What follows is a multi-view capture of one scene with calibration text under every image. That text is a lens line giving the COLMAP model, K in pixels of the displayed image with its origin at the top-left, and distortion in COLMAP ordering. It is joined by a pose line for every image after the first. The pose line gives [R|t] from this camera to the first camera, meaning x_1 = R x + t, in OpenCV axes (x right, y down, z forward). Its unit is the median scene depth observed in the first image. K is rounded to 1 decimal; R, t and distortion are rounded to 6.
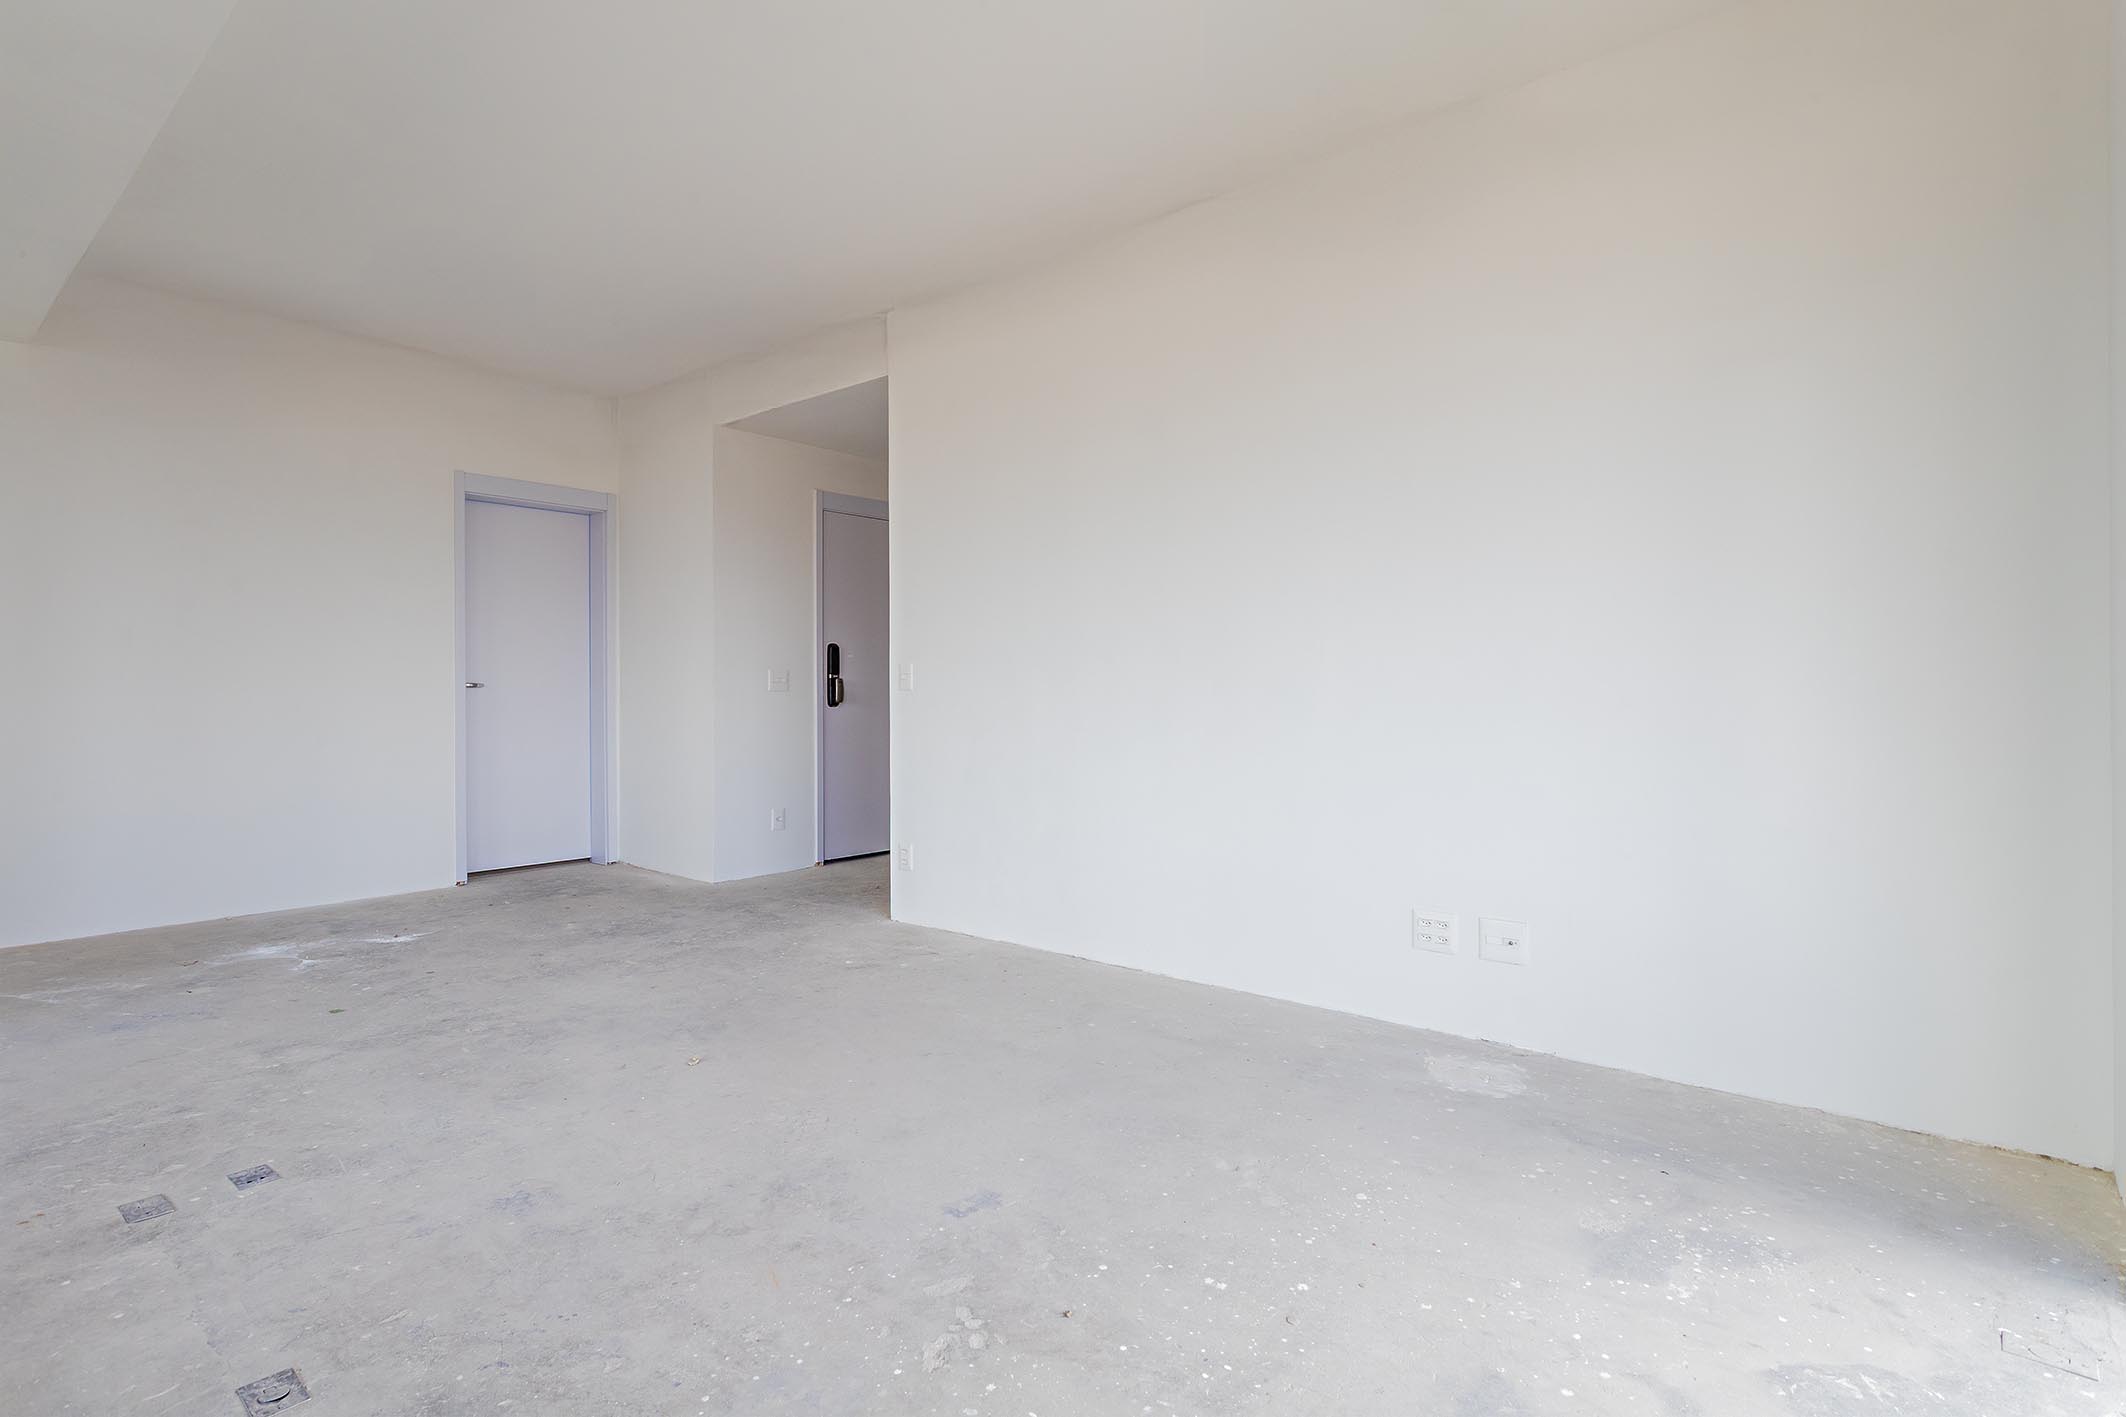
lens RADIAL K [[1032.9, 0, 1048.1], [0, 1032.9, 706.6], [0, 0, 1]] dist [-0.003262, 0.001739]
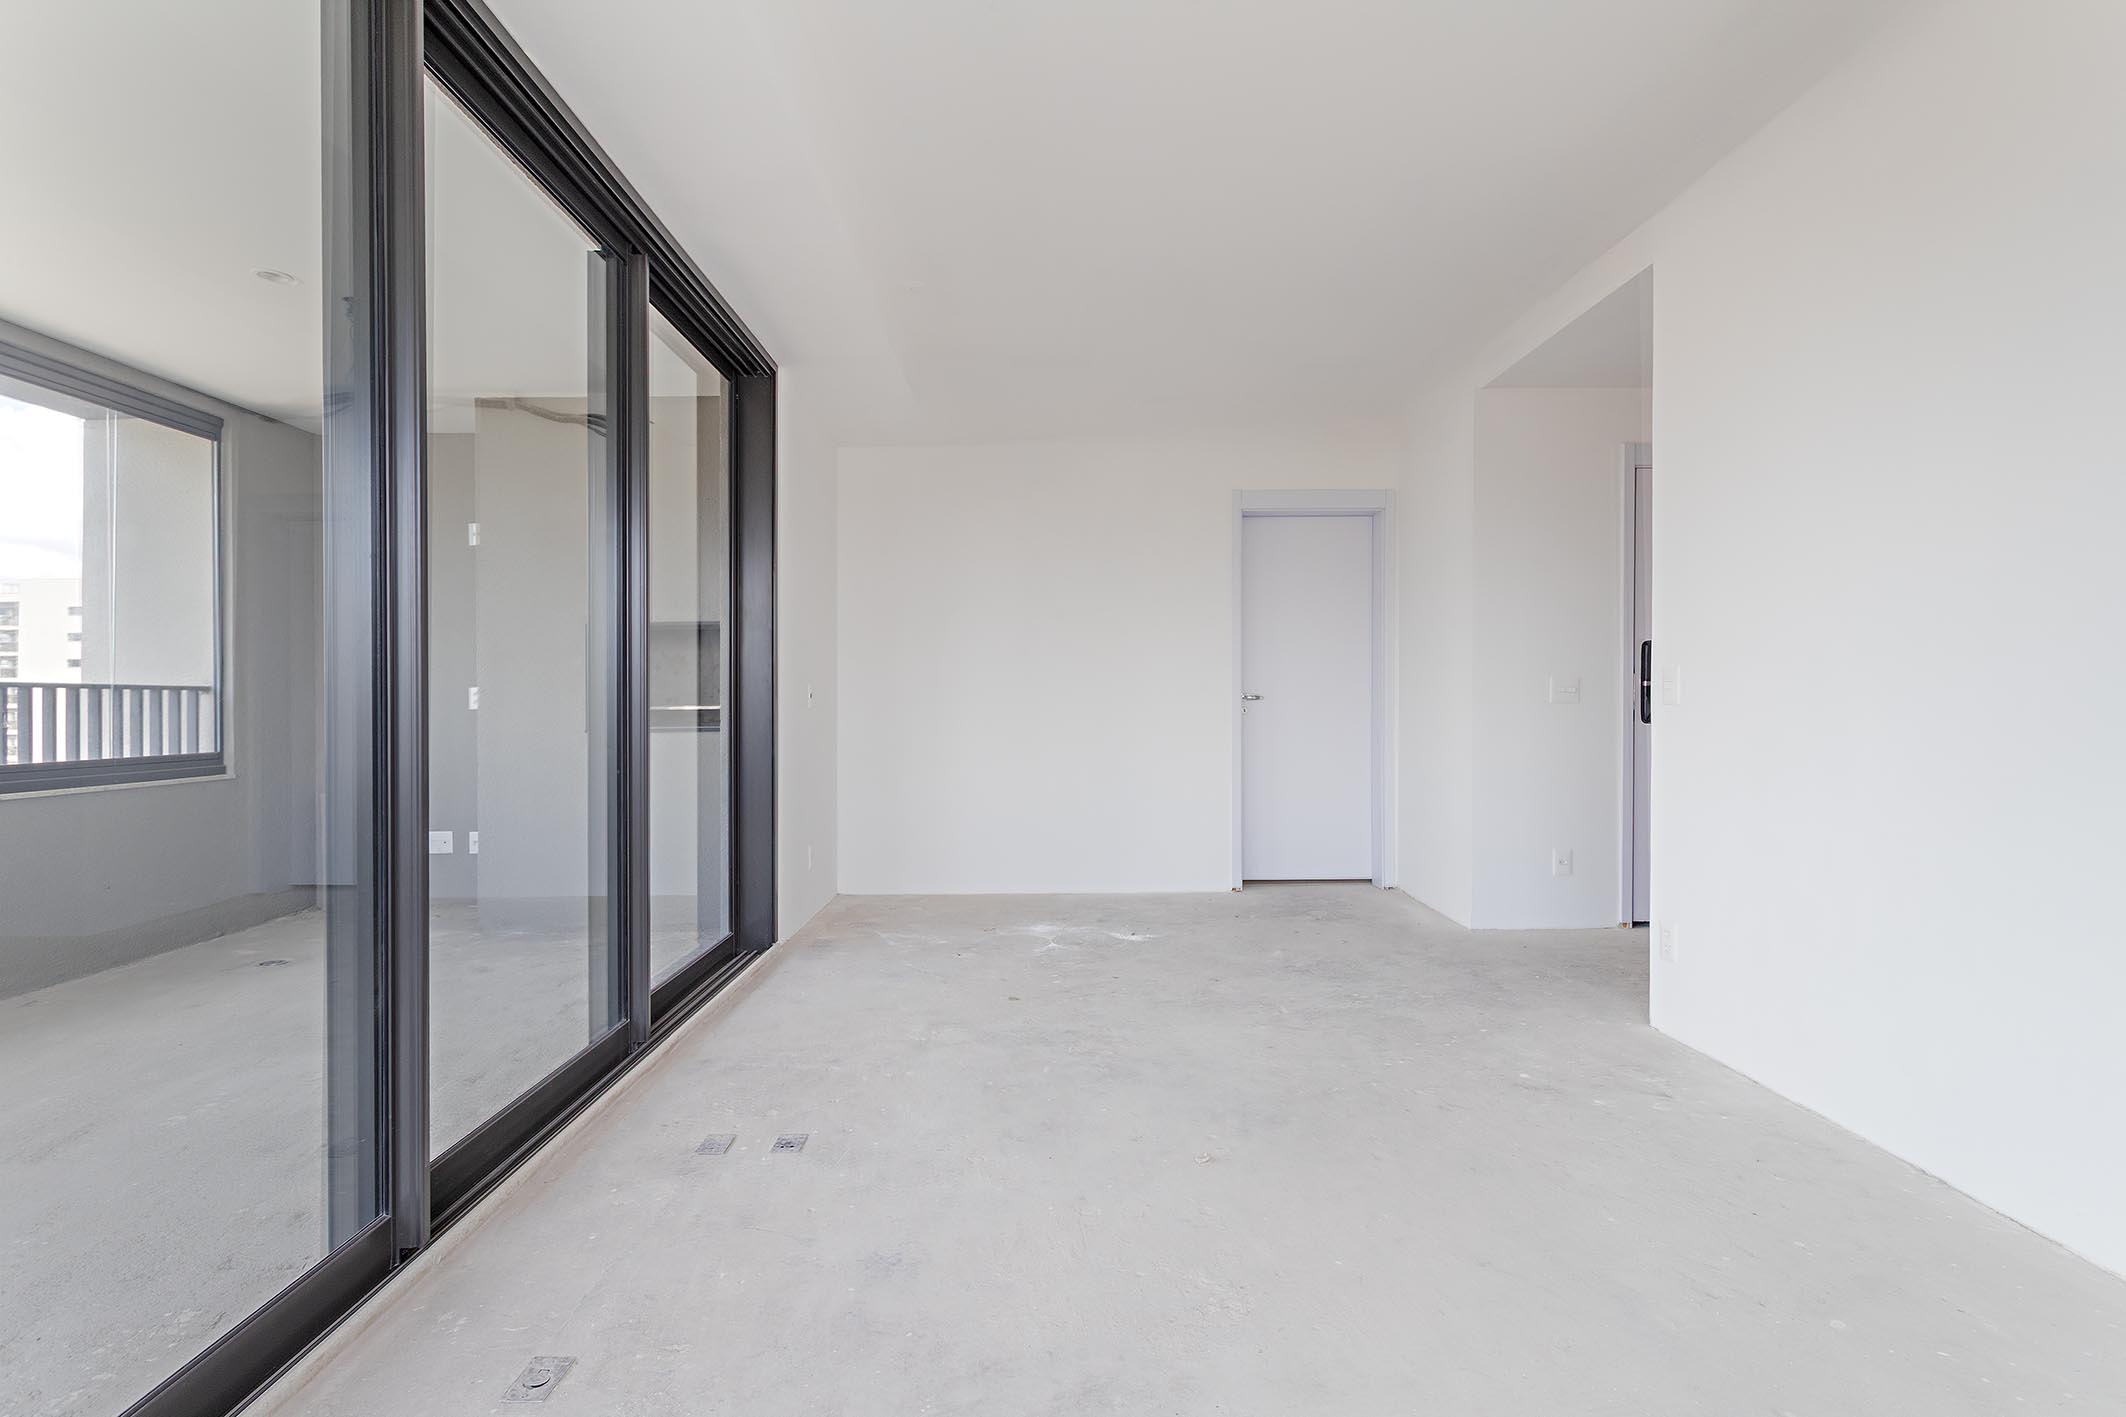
lens RADIAL K [[1032.9, 0, 1062.8], [0, 1032.9, 714.5], [0, 0, 1]] dist [-0.003262, 0.001739]
pose [[0.642325, 0.007545, -0.766396, 0.135494], [-0.004889, 0.999972, 0.005747, -0.011303], [0.766417, 0.000056, 0.642343, 0.235161]]
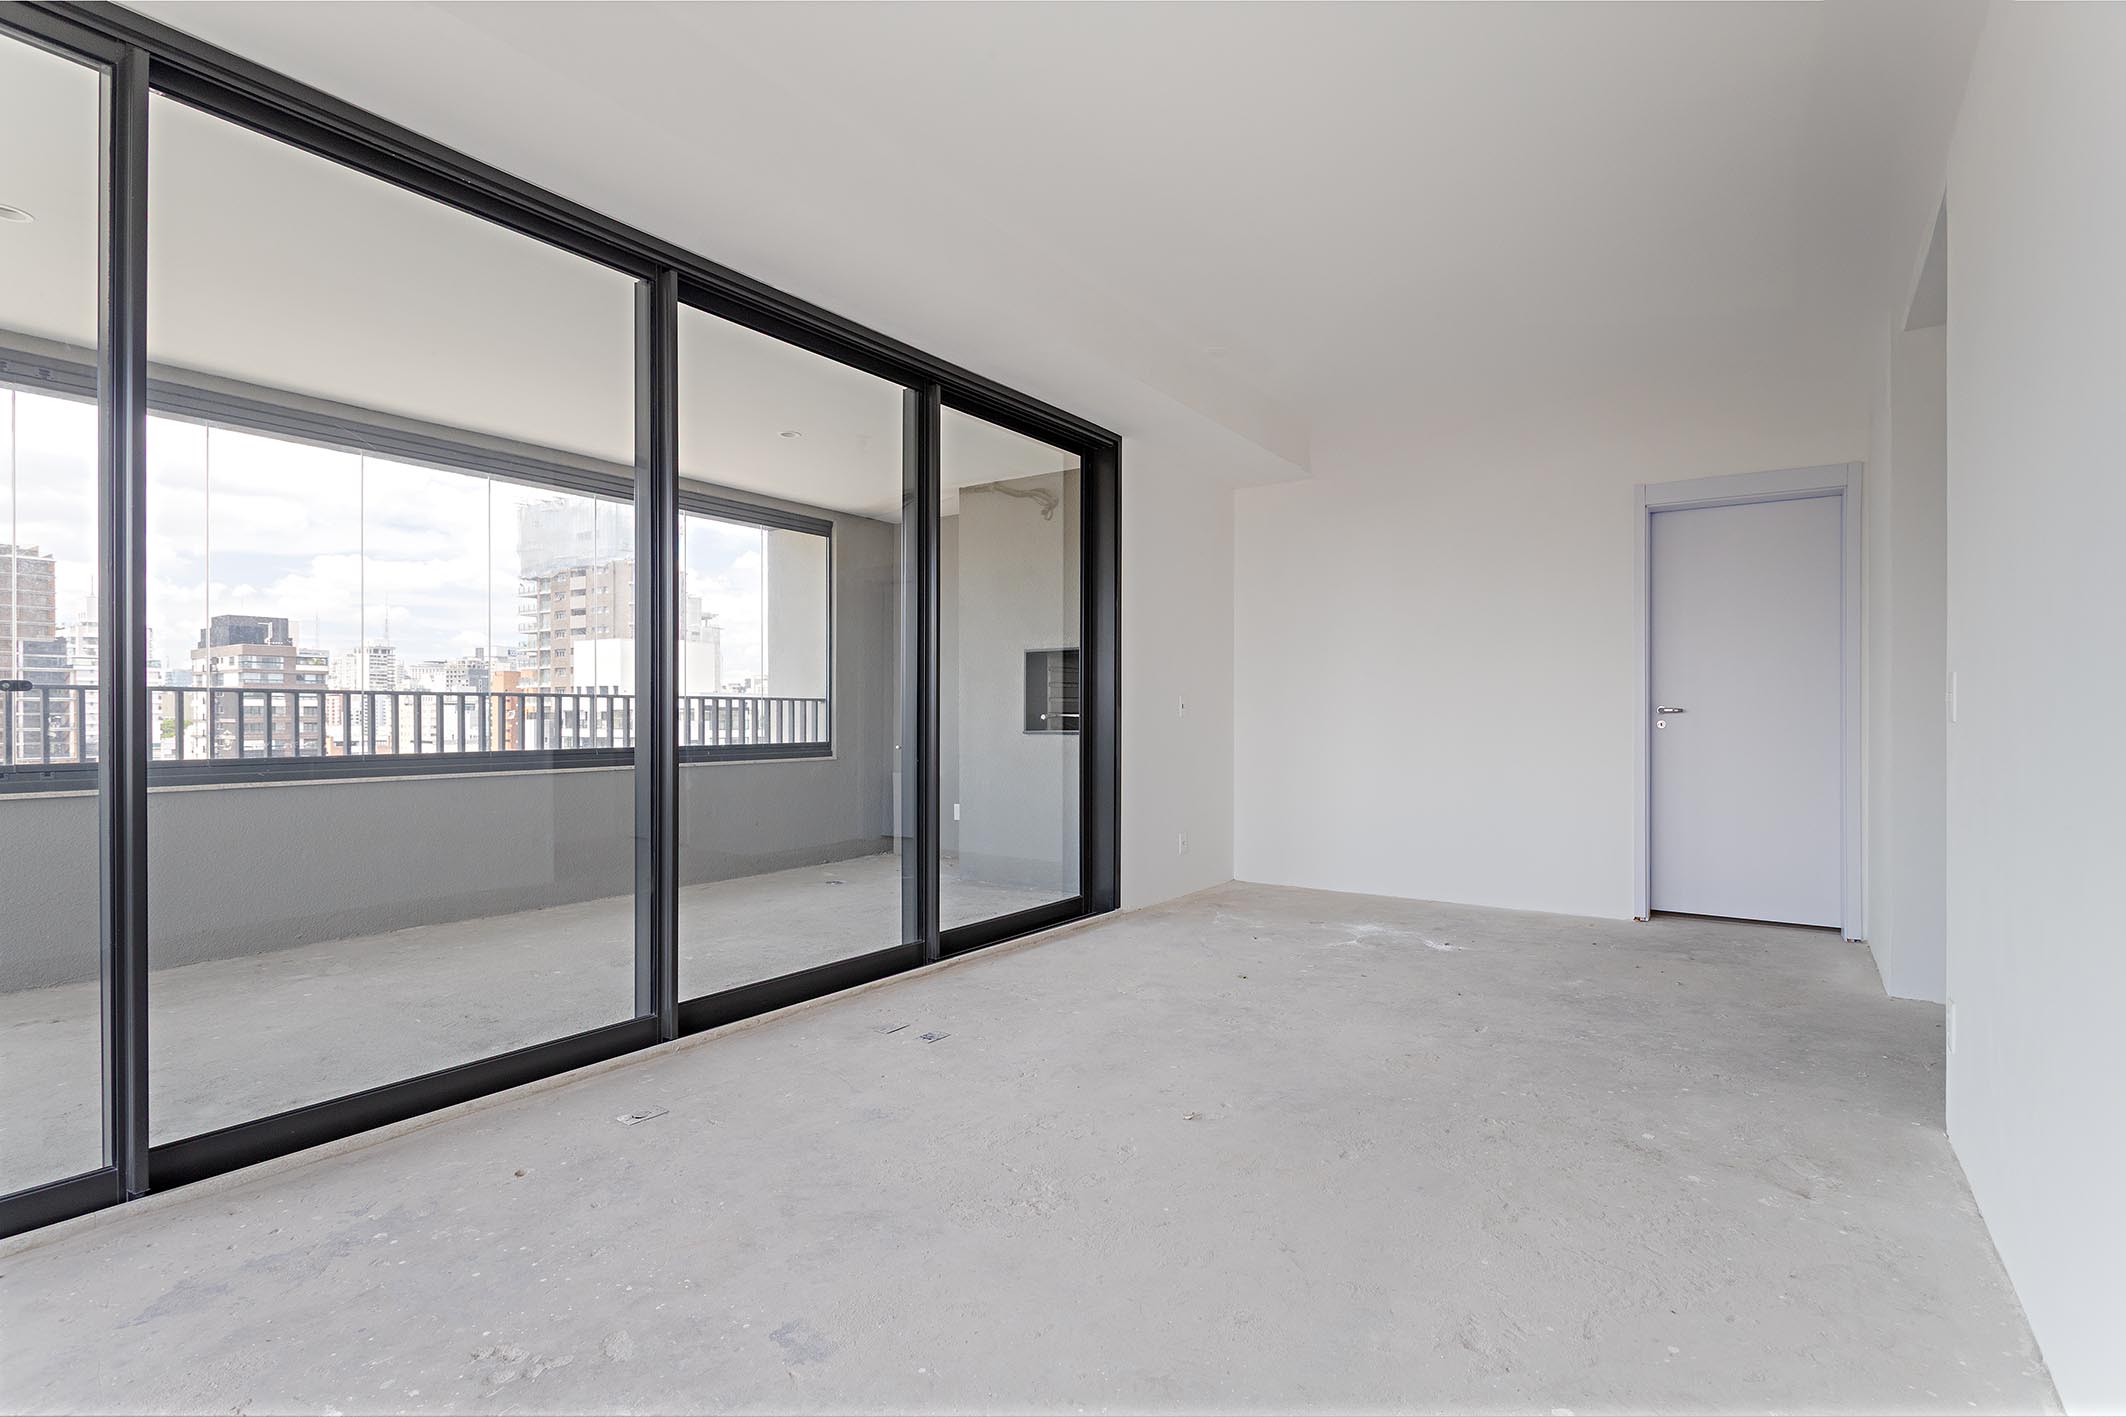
lens RADIAL K [[970.9, 0, 1107.8], [0, 970.9, 715.2], [0, 0, 1]] dist [0.002801, -0.000843]
pose [[0.127920, 0.005234, -0.991771, 0.321243], [-0.014330, 0.999891, 0.003429, -0.015085], [0.991681, 0.013773, 0.127981, 0.493406]]
